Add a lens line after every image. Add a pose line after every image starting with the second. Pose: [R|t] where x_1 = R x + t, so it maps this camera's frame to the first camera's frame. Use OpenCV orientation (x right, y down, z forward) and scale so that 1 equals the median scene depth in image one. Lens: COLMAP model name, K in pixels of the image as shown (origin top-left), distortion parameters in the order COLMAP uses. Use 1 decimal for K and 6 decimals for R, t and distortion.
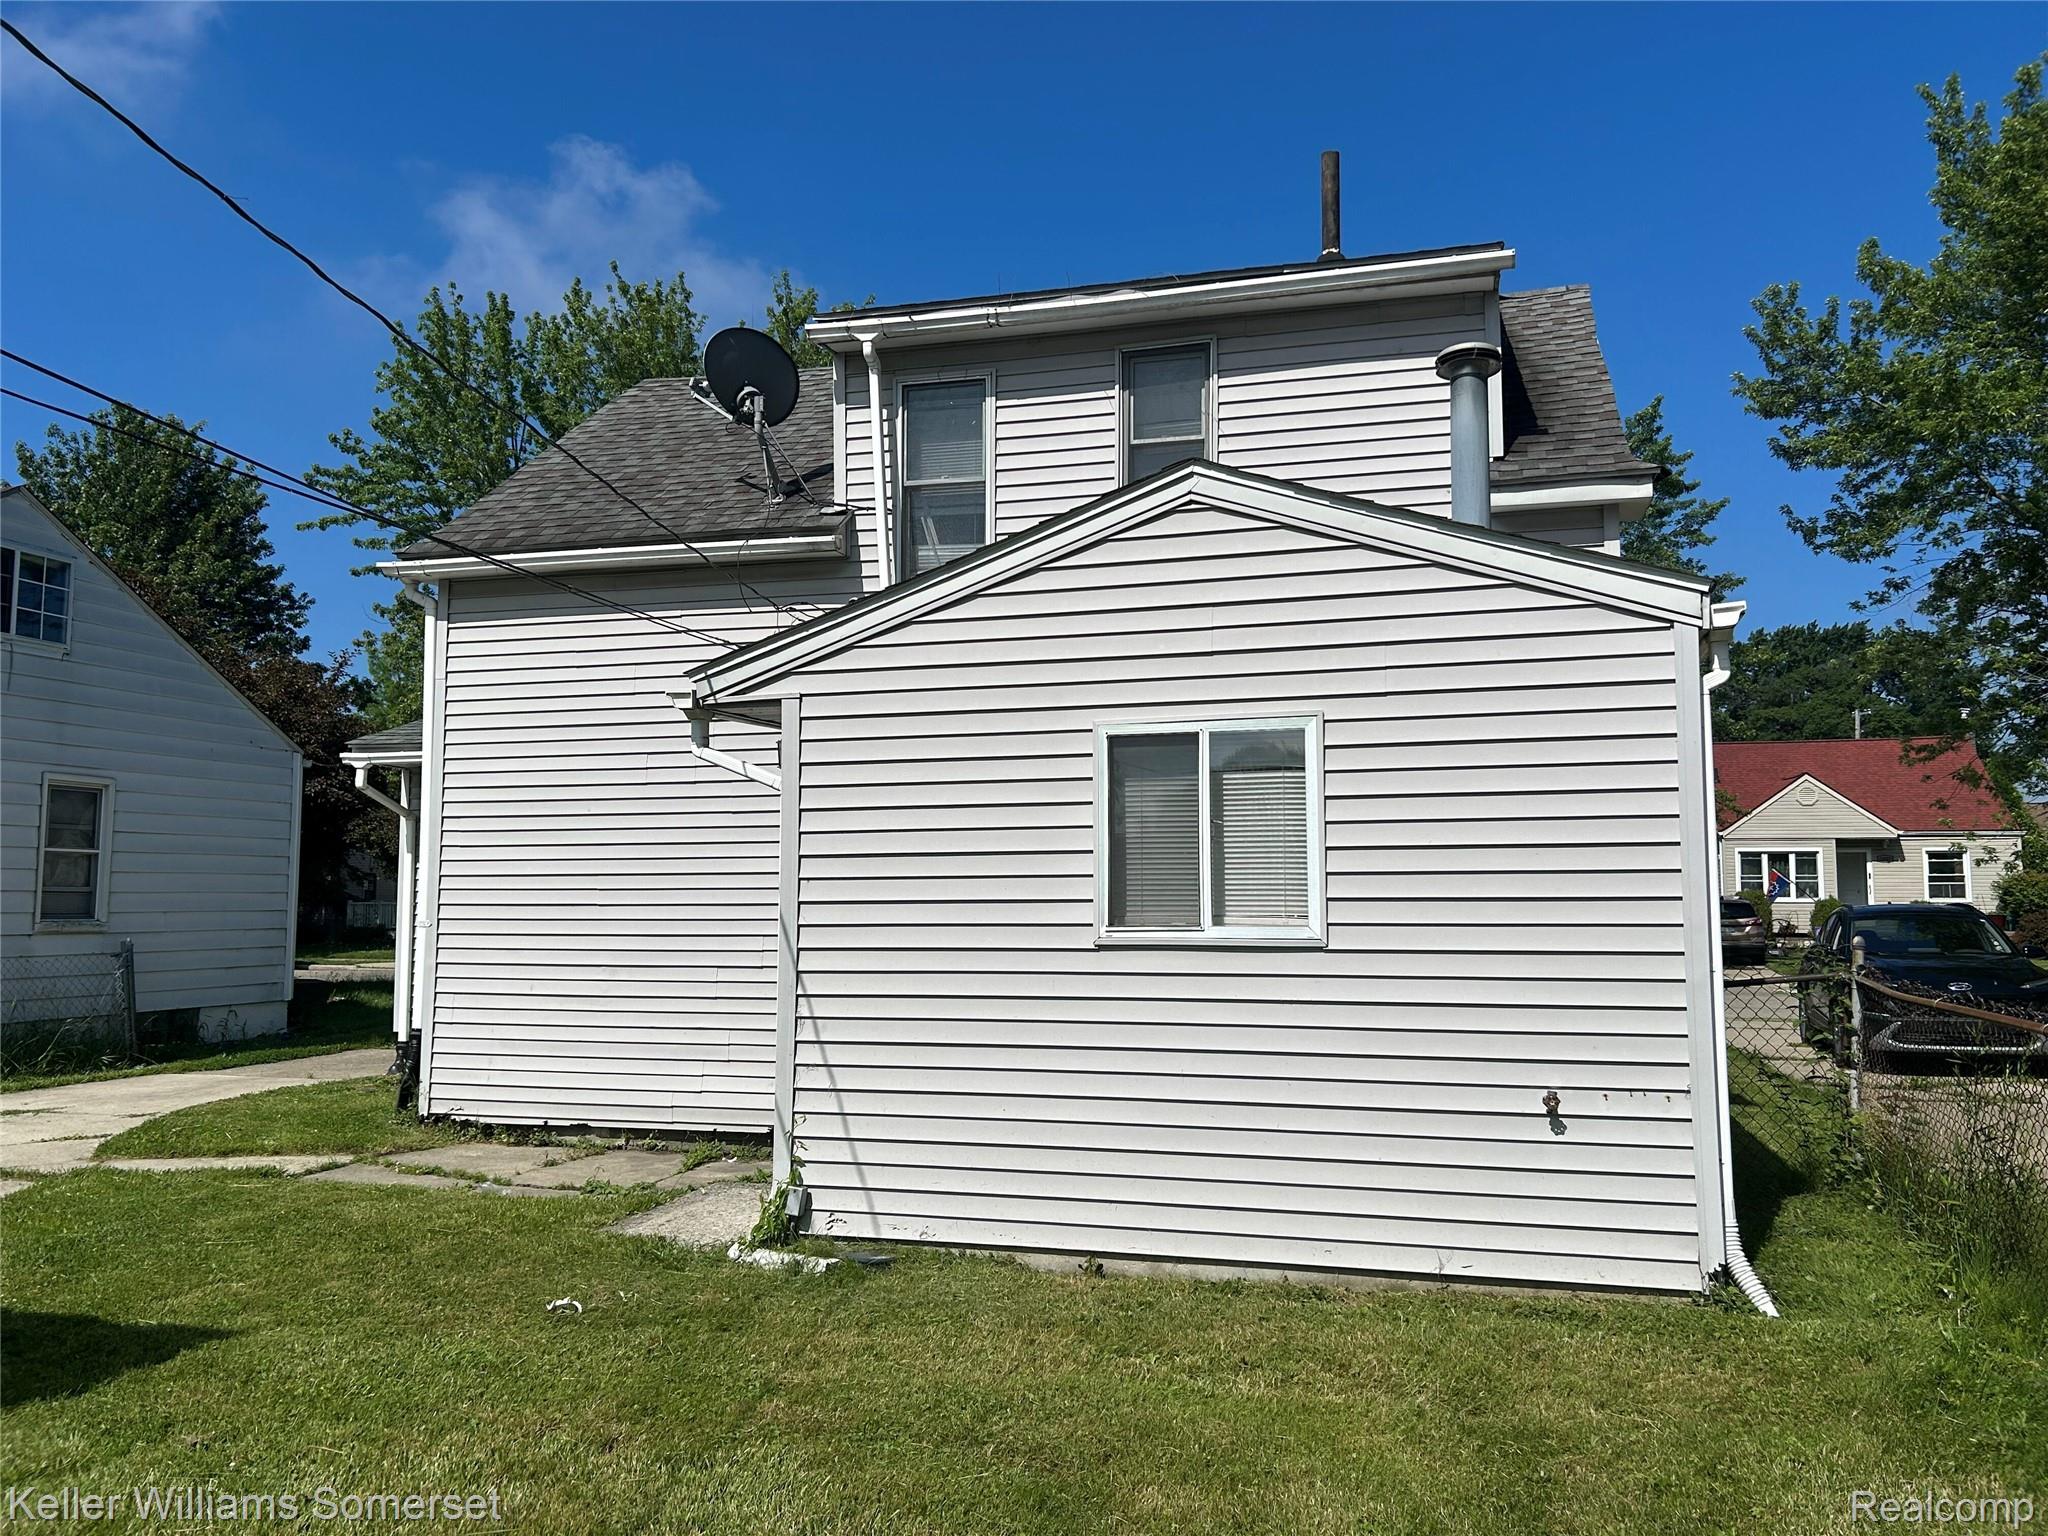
lens RADIAL K [[1540.5, 0, 1026.5], [0, 1540.5, 766.5], [0, 0, 1]] dist [-0.004129, 0.004398]
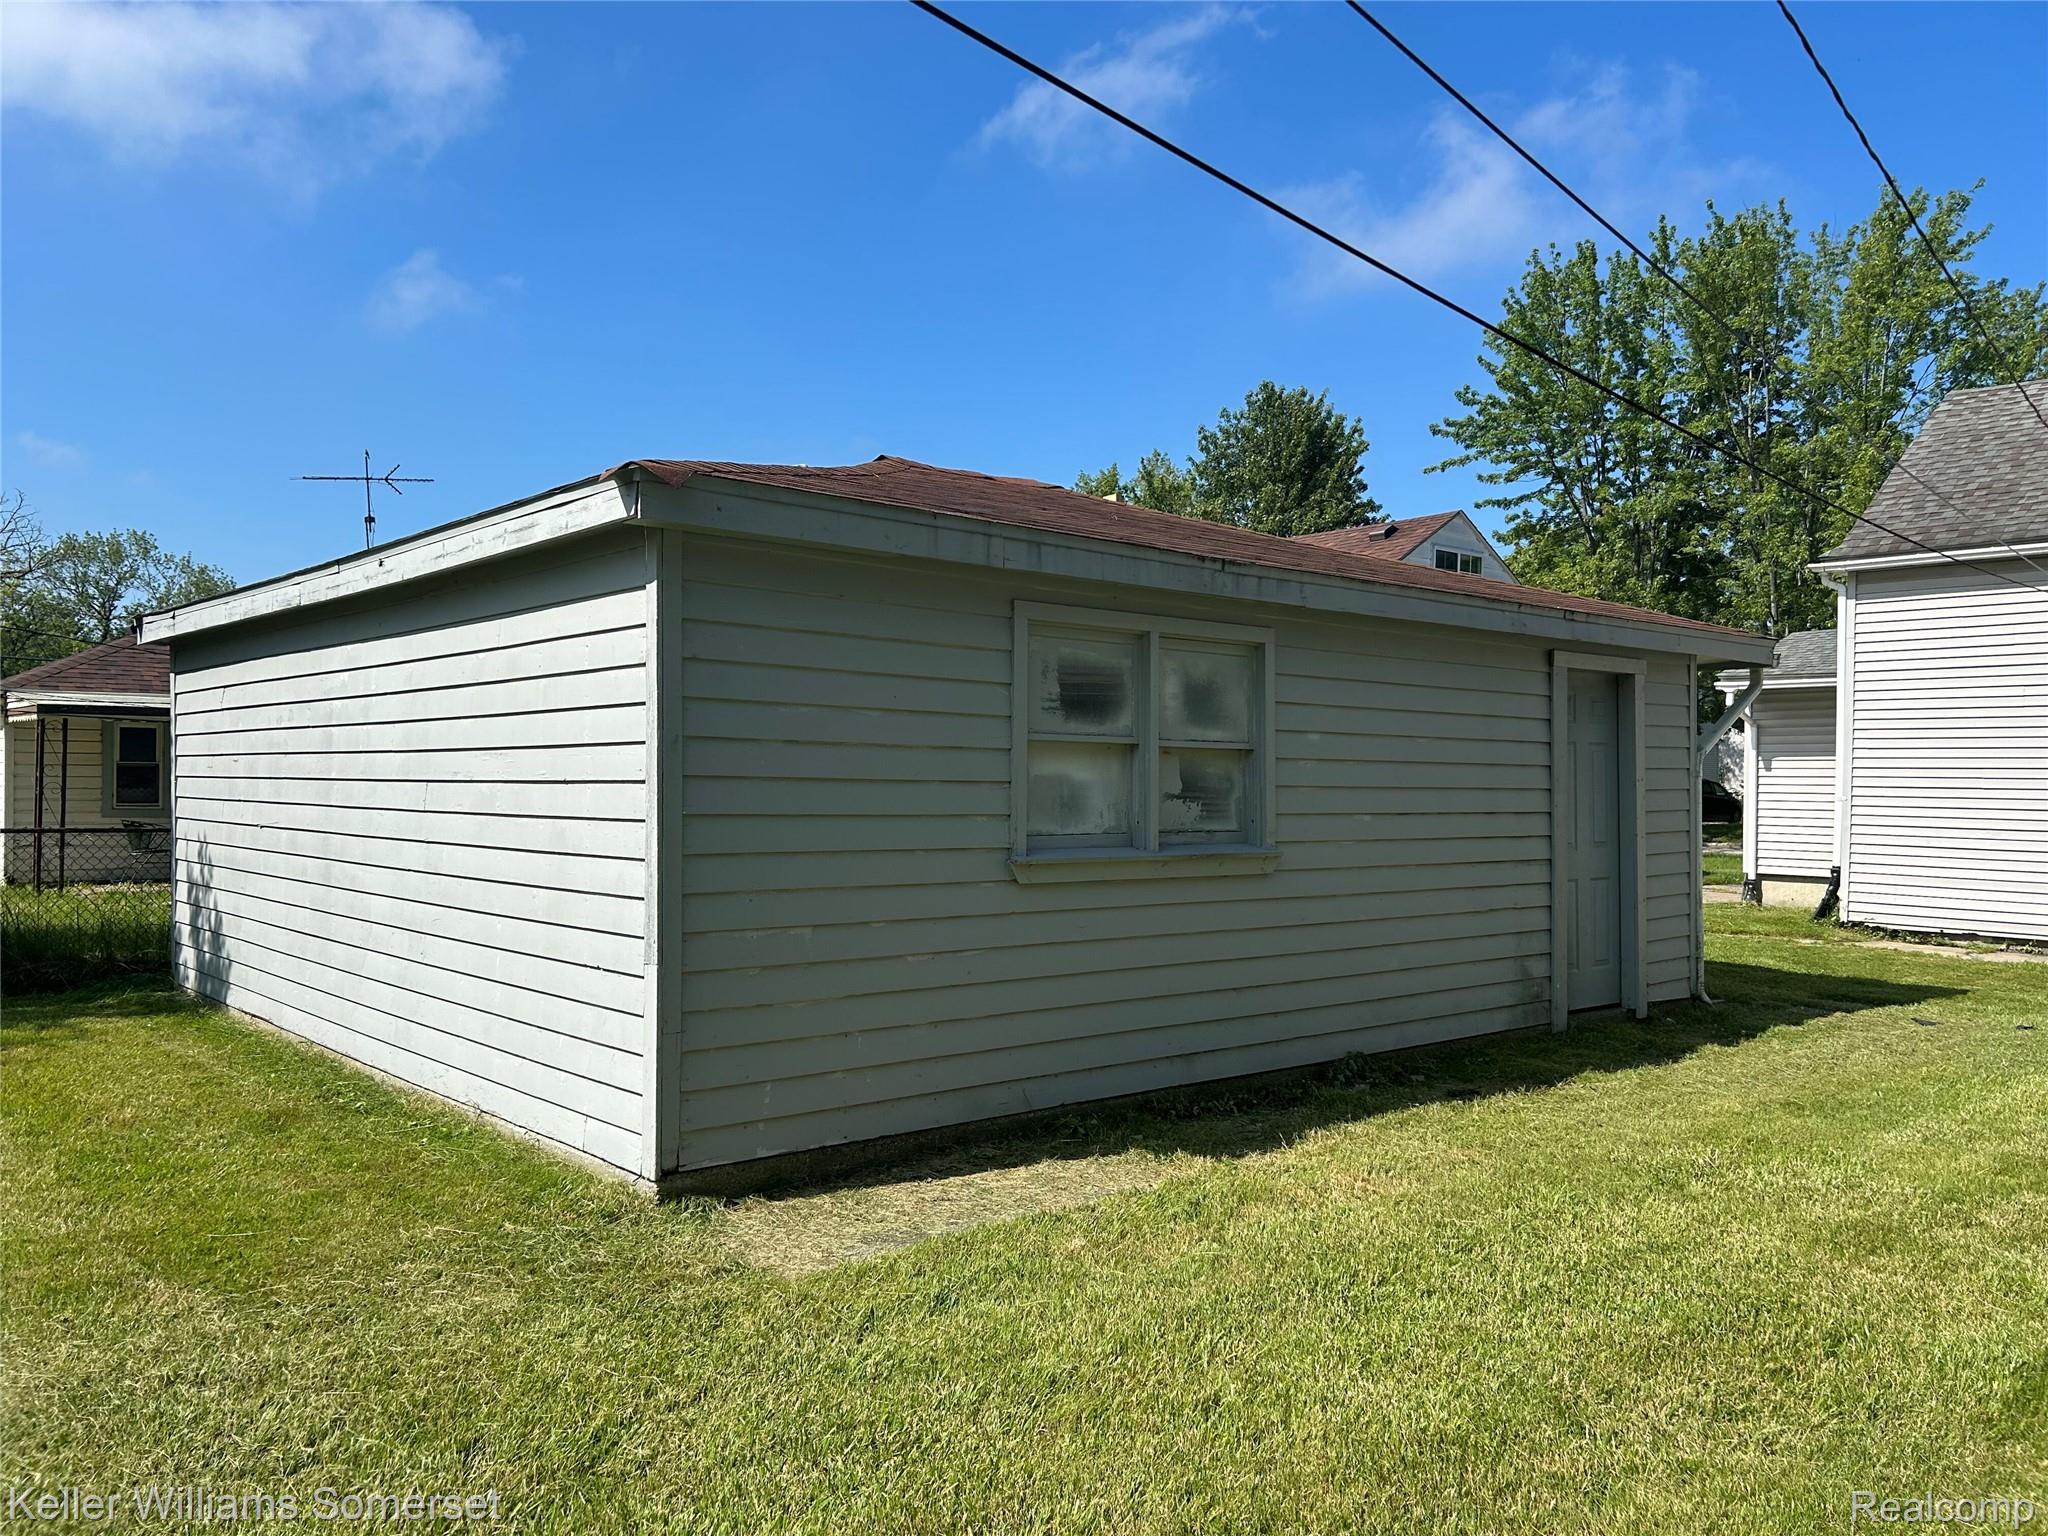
lens RADIAL K [[1540.5, 0, 1017.9], [0, 1540.5, 767.9], [0, 0, 1]] dist [-0.004129, 0.004398]
pose [[0.828652, 0.004362, -0.559747, -0.197690], [0.040452, 0.996888, 0.067654, -0.060638], [0.558300, -0.078705, 0.825897, -0.671977]]
